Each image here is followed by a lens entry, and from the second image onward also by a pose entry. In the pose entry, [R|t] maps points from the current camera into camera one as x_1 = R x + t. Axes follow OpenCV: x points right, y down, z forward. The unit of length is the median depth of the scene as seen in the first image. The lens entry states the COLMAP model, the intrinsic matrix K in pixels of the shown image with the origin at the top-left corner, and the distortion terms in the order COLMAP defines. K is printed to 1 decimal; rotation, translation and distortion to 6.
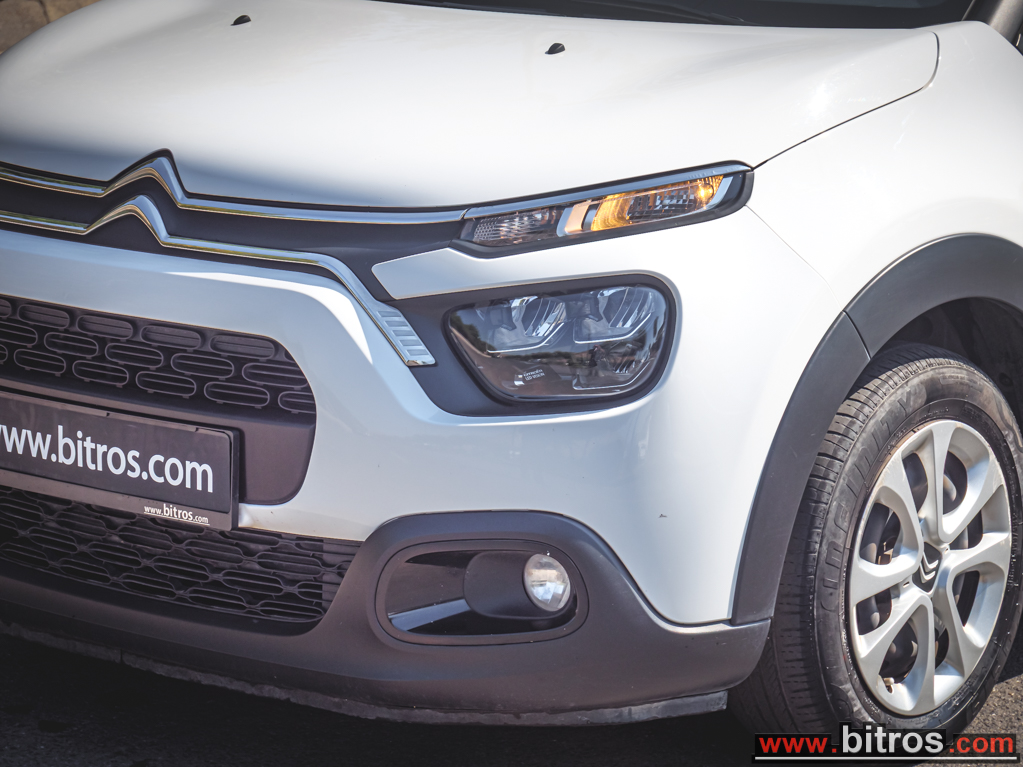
lens RADIAL K [[3563.9, 0, 508.3], [0, 3563.9, 383.1], [0, 0, 1]] dist [-0.139003, 0.000000]
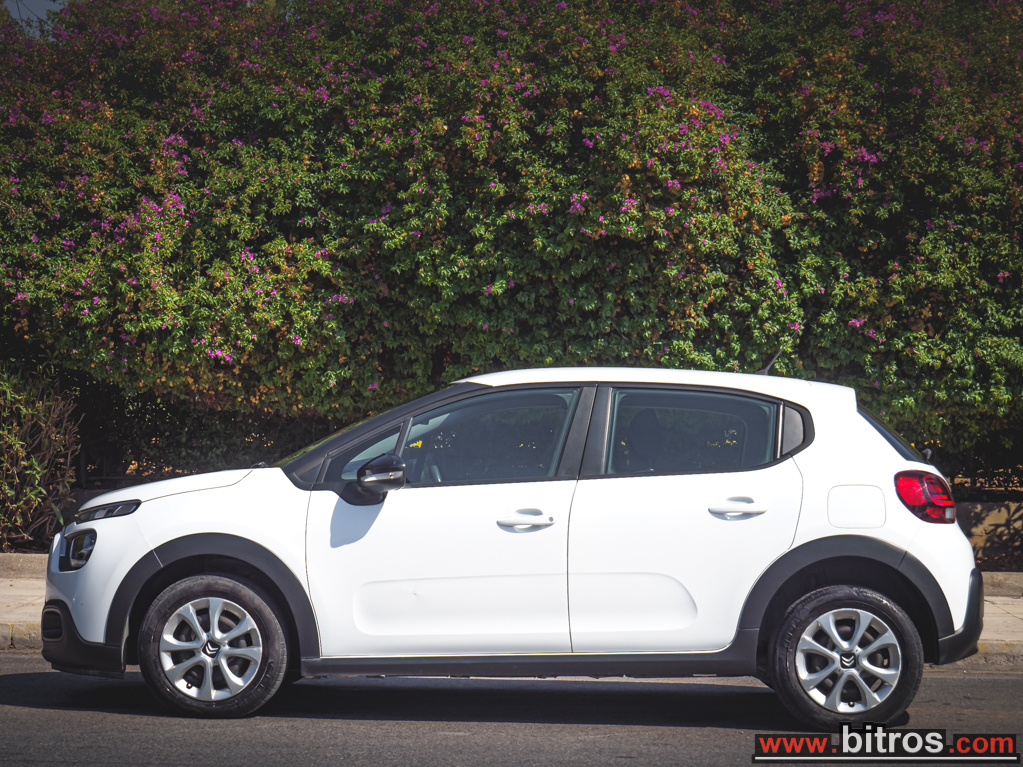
lens RADIAL K [[2126.3, 0, 508.8], [0, 2126.3, 381.7], [0, 0, 1]] dist [-0.081163, 0.000000]
pose [[0.611726, -0.034592, -0.790313, 1.718334], [-0.168479, 0.970426, -0.172883, 0.103026], [0.772921, 0.238908, 0.587806, 0.131334]]
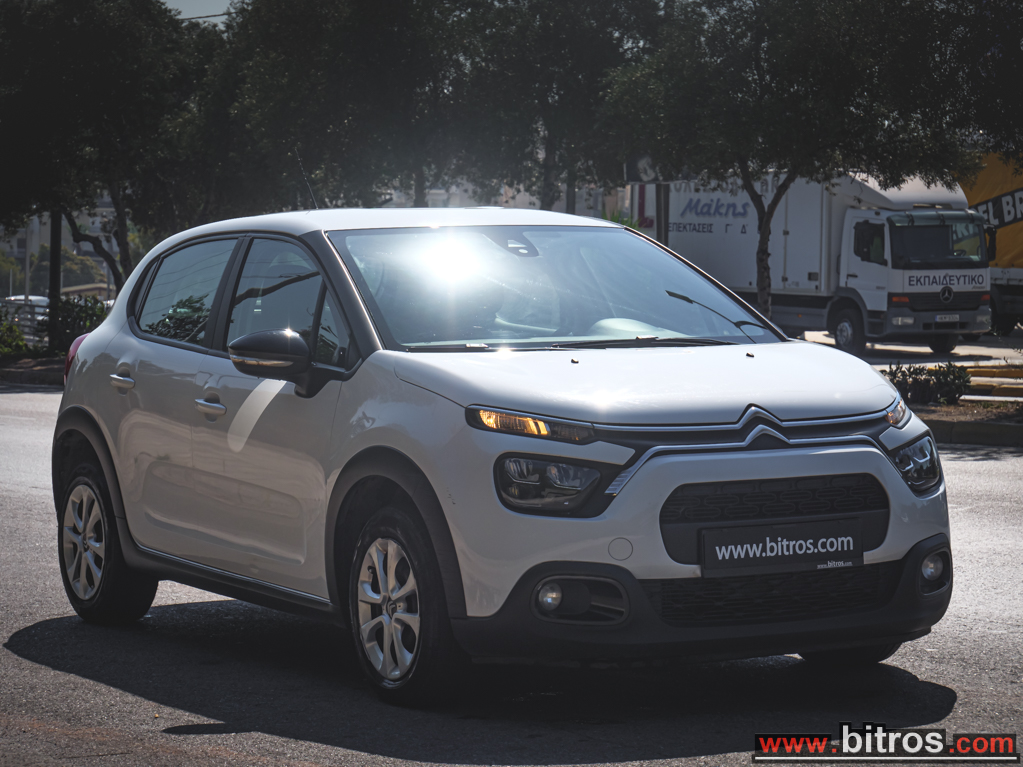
lens RADIAL K [[3080.1, 0, 513.8], [0, 3080.1, 387.3], [0, 0, 1]] dist [-0.009858, 0.000000]
pose [[0.397089, -0.043507, 0.916748, -1.826653], [0.205446, 0.977741, -0.042587, -0.027330], [-0.894490, 0.205253, 0.397189, 0.417820]]
